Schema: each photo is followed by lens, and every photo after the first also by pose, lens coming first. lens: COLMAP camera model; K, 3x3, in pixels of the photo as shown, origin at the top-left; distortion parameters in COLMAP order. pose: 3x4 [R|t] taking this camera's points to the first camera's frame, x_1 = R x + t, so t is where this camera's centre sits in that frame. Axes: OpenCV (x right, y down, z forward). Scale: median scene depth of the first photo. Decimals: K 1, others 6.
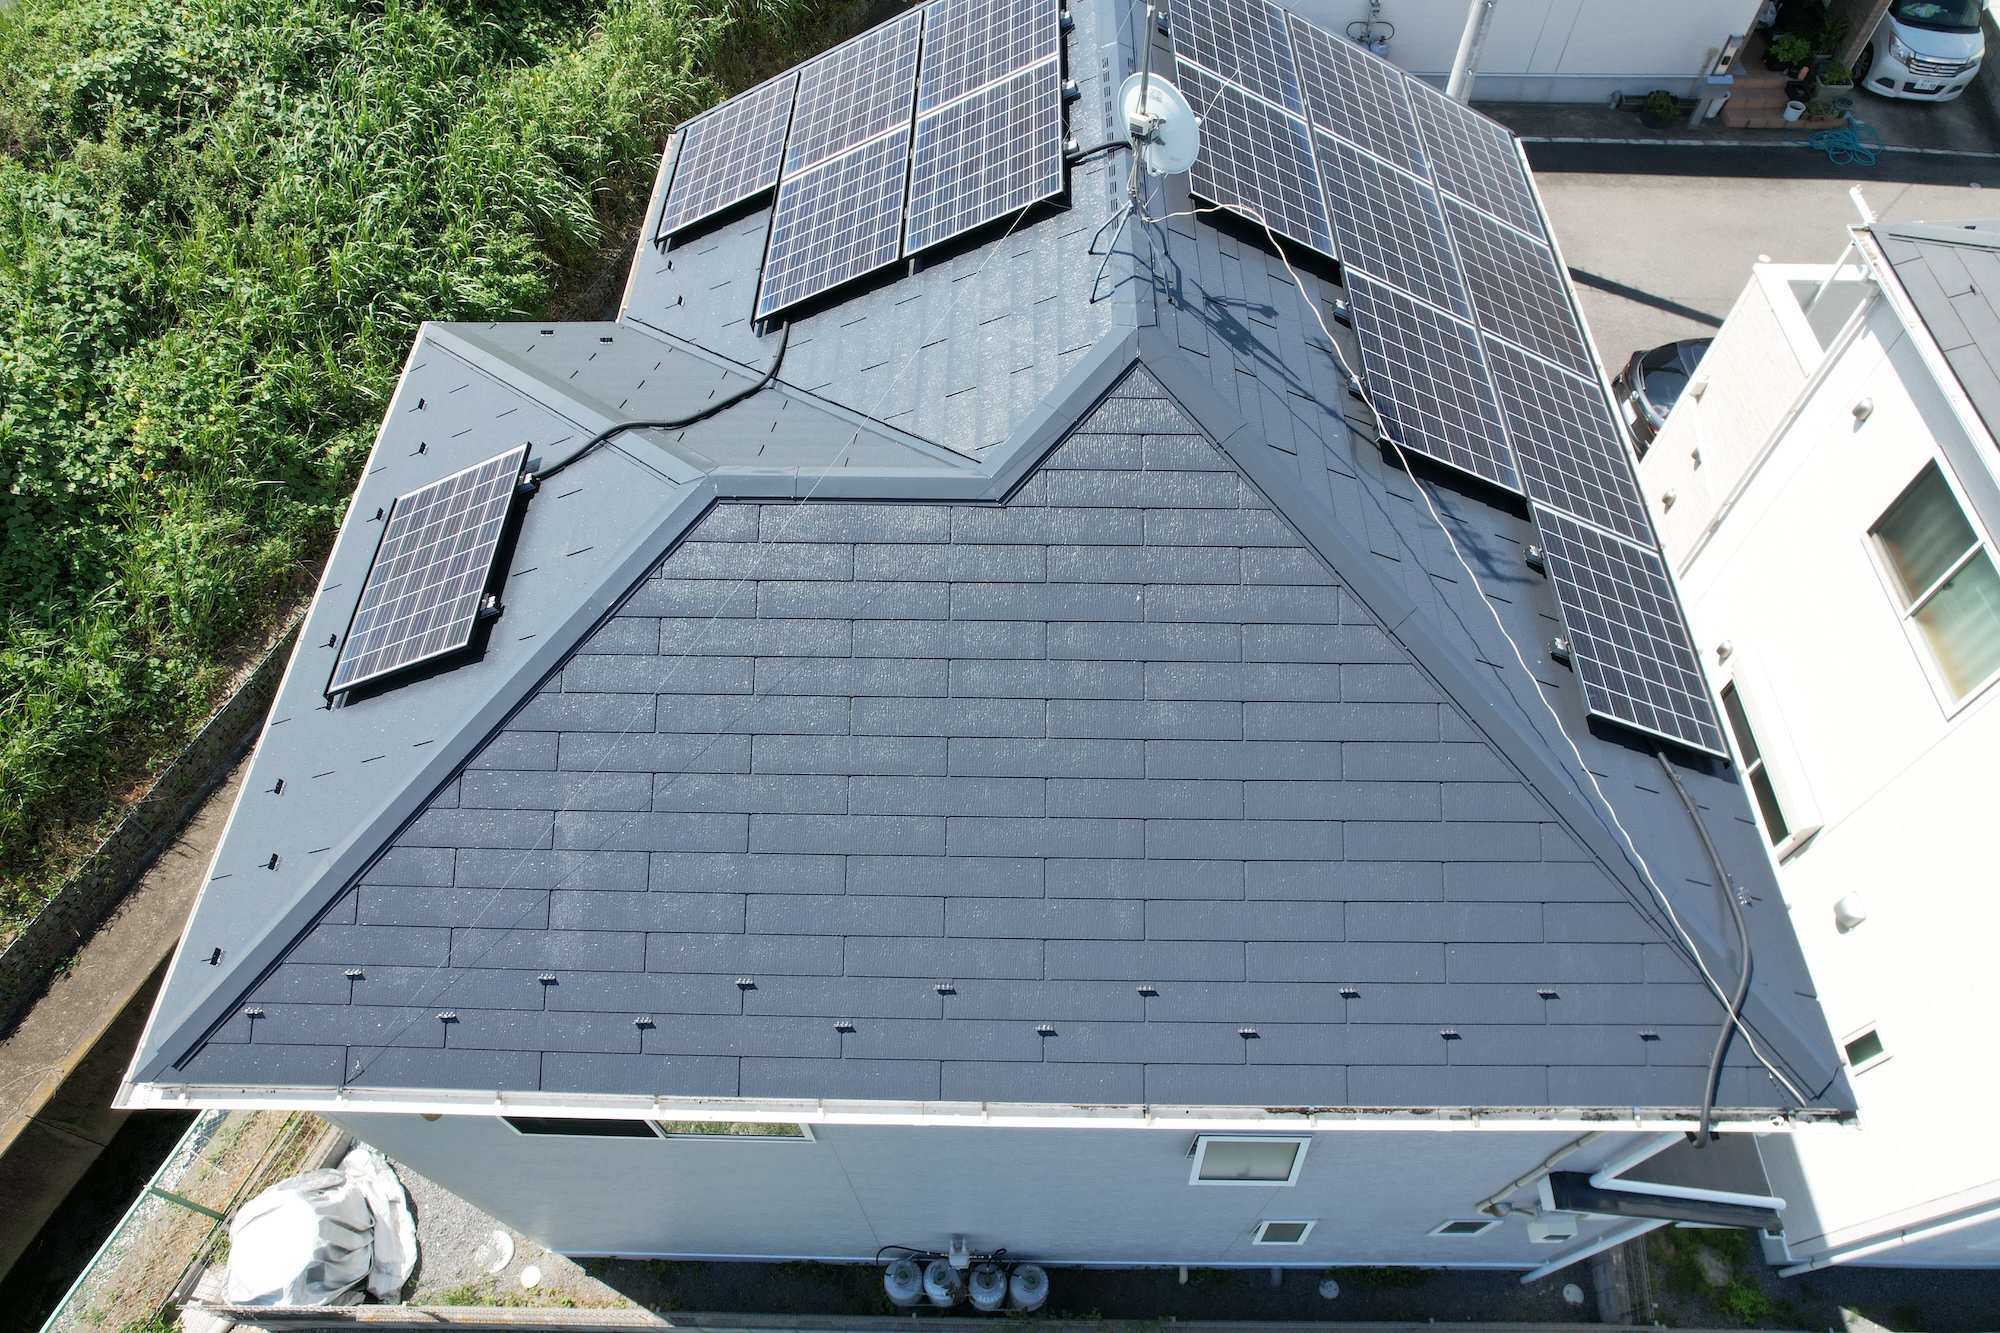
lens RADIAL K [[1272.7, 0, 997.4], [0, 1272.7, 668.2], [0, 0, 1]] dist [-0.055184, 0.045077]
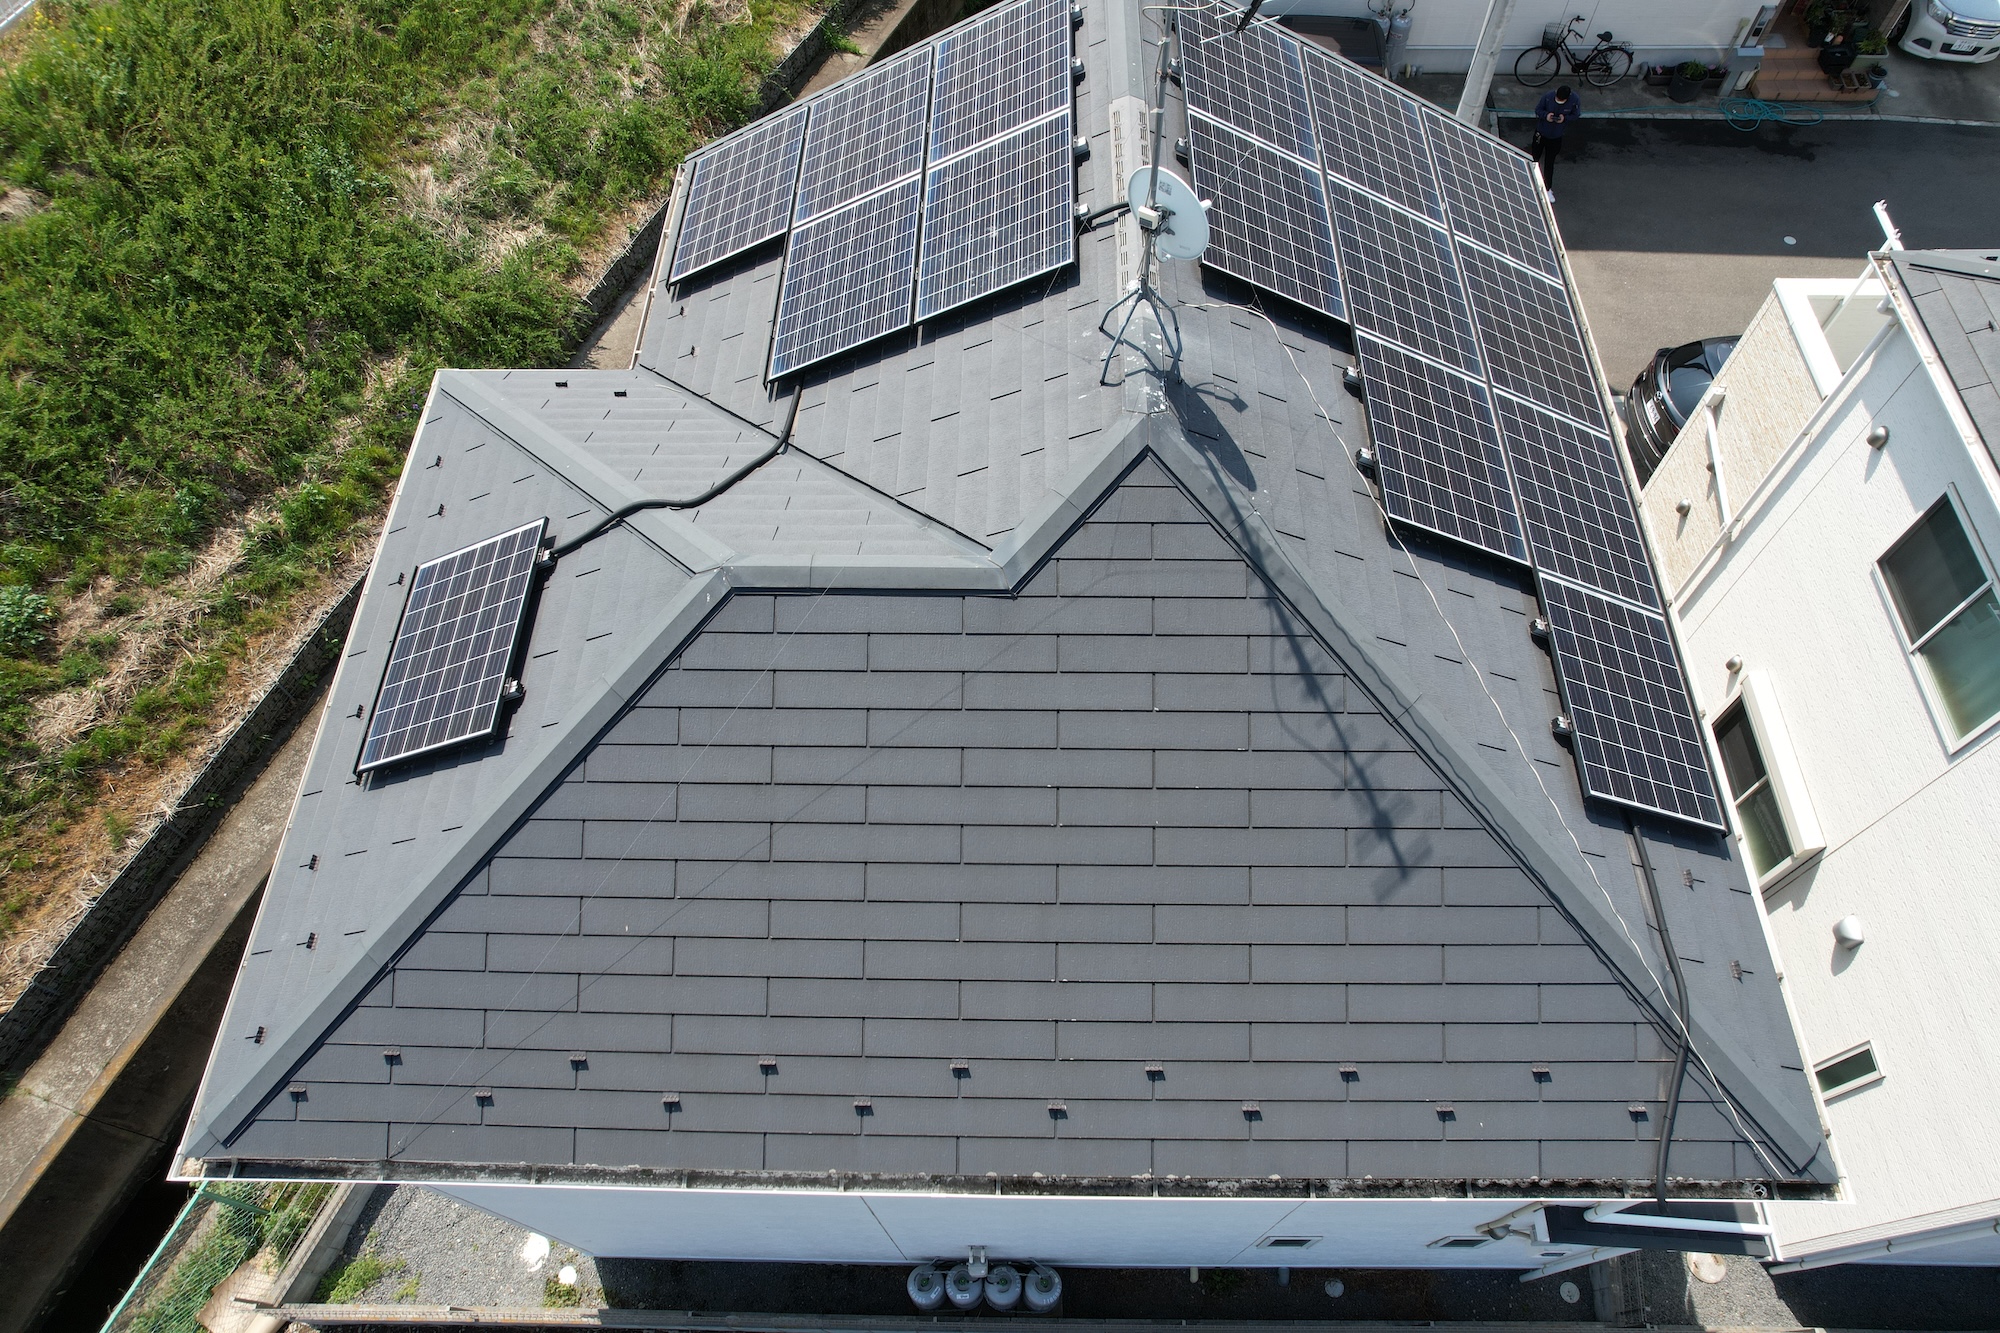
lens RADIAL K [[1272.7, 0, 1009.9], [0, 1272.7, 662.1], [0, 0, 1]] dist [-0.055184, 0.045077]
pose [[0.999964, -0.005005, -0.006795, 0.006293], [0.005377, 0.998428, 0.055789, -0.107590], [0.006505, -0.055823, 0.998419, -0.013857]]
